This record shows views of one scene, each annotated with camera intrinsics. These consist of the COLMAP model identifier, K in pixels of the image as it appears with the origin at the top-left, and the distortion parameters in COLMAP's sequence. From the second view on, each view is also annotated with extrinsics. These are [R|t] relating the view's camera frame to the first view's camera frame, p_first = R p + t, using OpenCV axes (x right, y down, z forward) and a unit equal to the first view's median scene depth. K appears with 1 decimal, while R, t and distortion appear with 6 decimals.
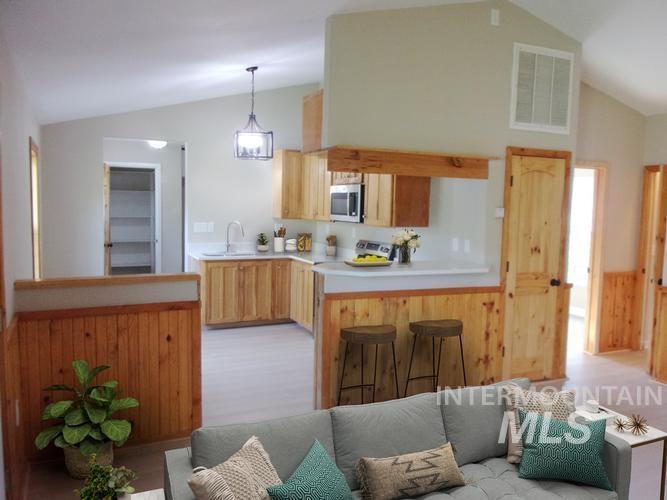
lens RADIAL K [[556.7, 0, 340.5], [0, 556.7, 252.3], [0, 0, 1]] dist [0.005552, -0.021897]
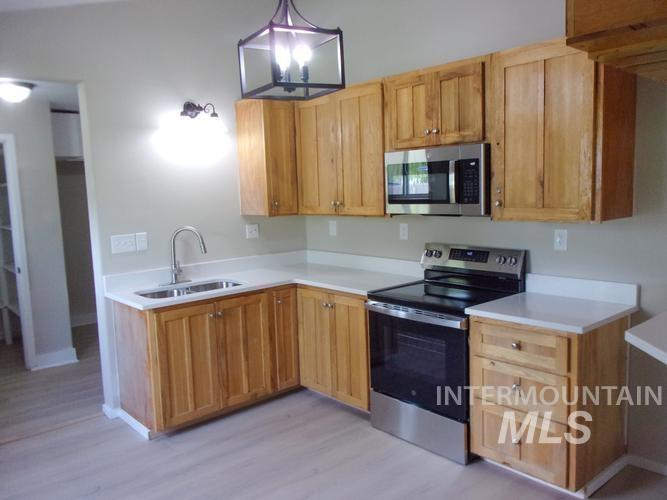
lens RADIAL K [[556.7, 0, 329.8], [0, 556.7, 252.7], [0, 0, 1]] dist [0.005552, -0.021897]
pose [[0.959952, -0.089019, 0.265647, -0.237836], [0.081424, 0.995897, 0.039489, -0.047896], [-0.268072, -0.016277, 0.963261, 0.498343]]
